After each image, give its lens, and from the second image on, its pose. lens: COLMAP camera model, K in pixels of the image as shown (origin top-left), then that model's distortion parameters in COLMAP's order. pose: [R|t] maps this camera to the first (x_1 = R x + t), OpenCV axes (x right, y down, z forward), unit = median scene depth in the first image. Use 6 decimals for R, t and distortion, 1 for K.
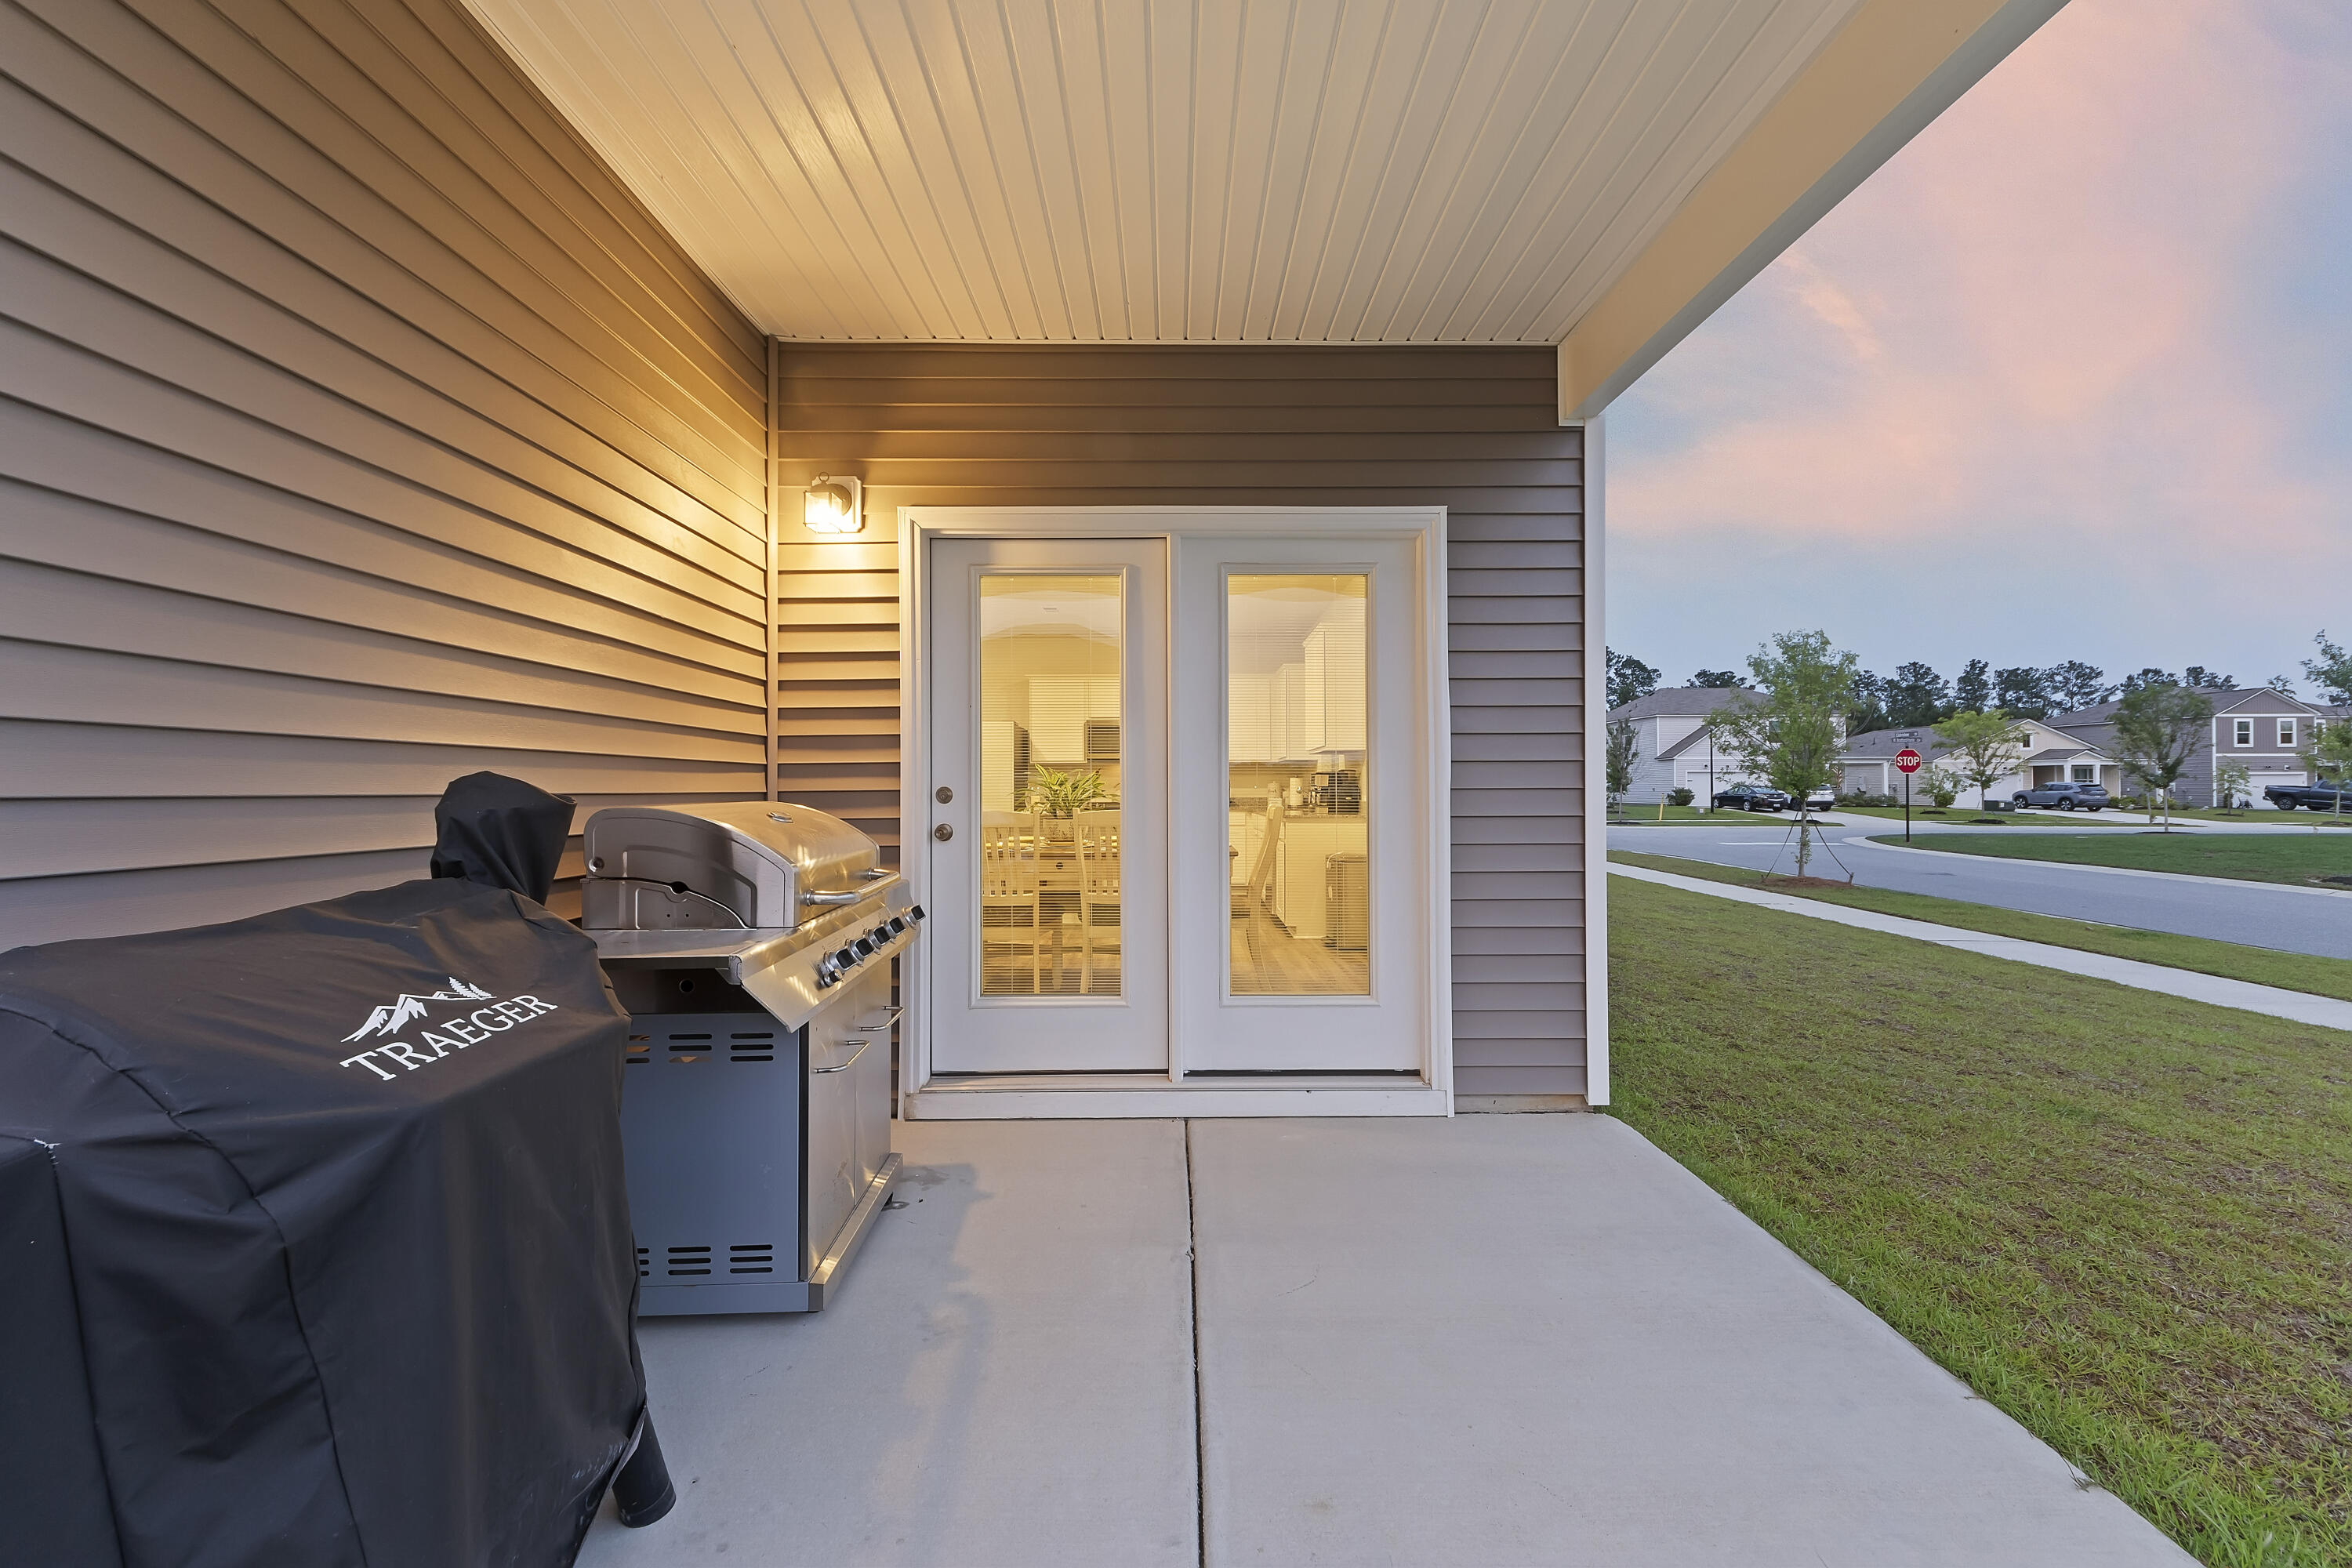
lens RADIAL K [[852.7, 0, 1176.0], [0, 852.7, 784.0], [0, 0, 1]] dist [-0.000245, -0.000048]
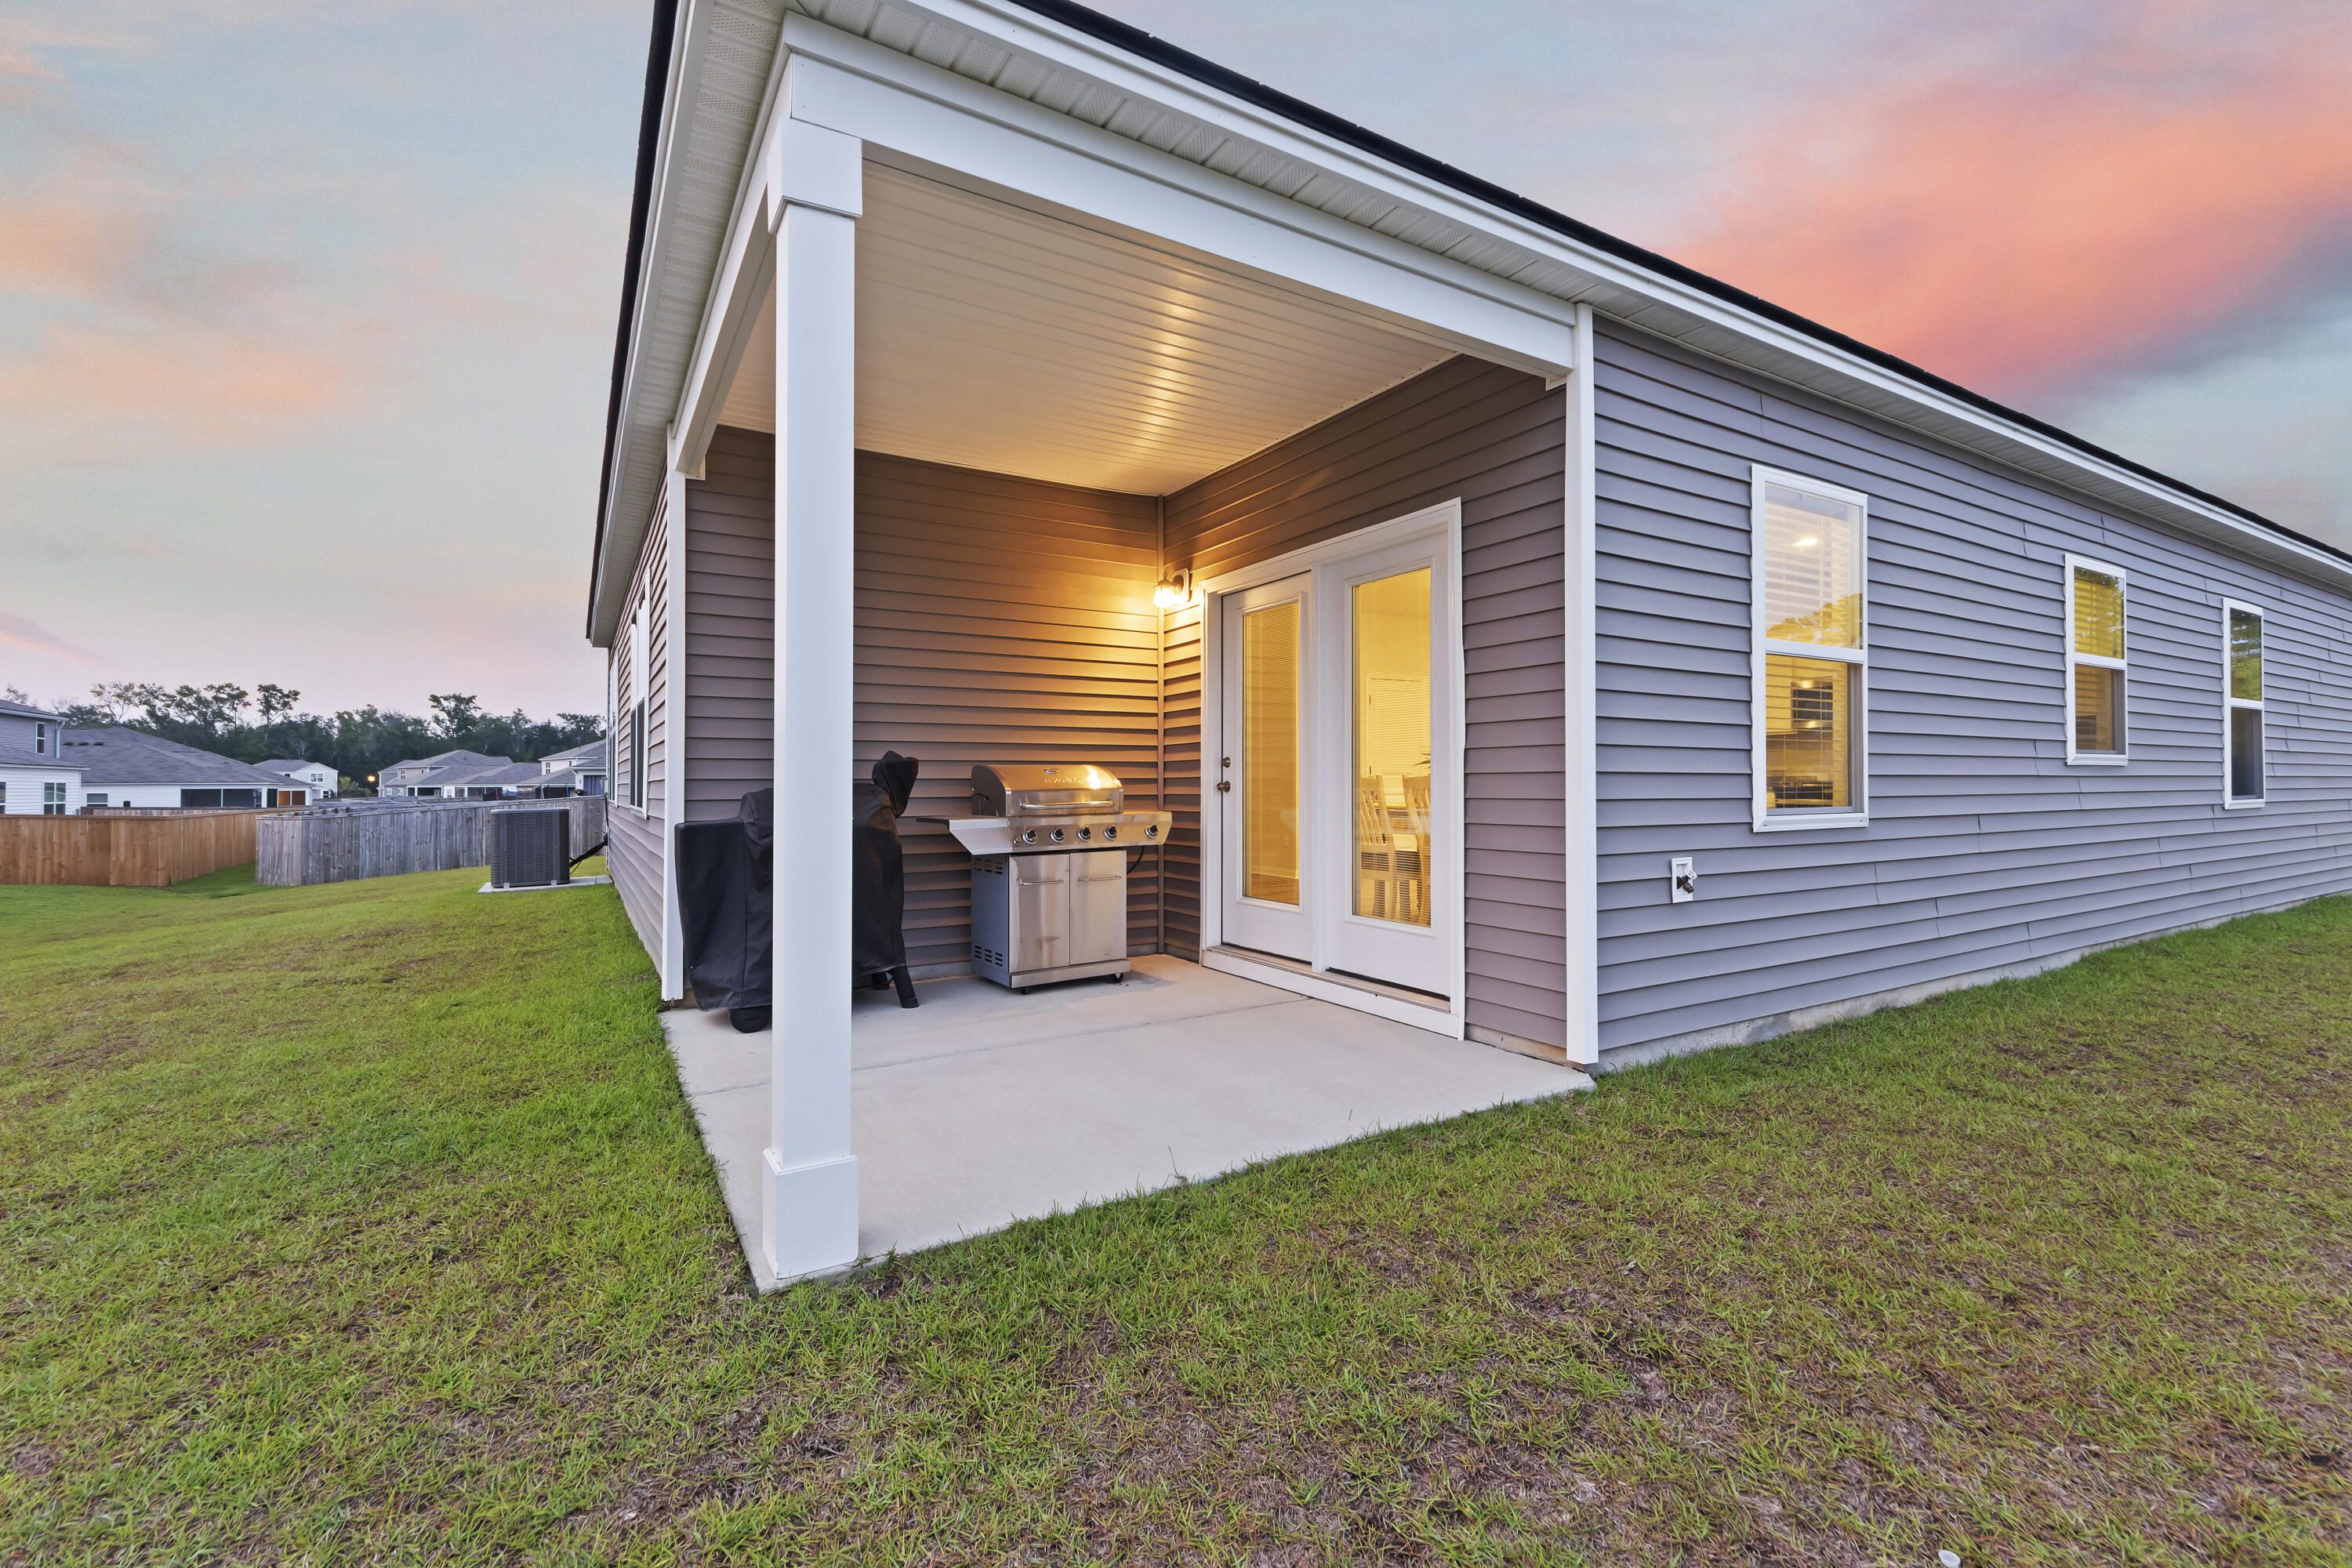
lens RADIAL K [[1017.3, 0, 1176.0], [0, 1017.3, 784.0], [0, 0, 1]] dist [-0.001354, -0.000359]
pose [[0.503238, 0.001239, -0.864147, 0.100010], [0.005133, 0.999977, 0.004423, 0.003409], [0.864132, -0.006662, 0.503220, 0.000065]]
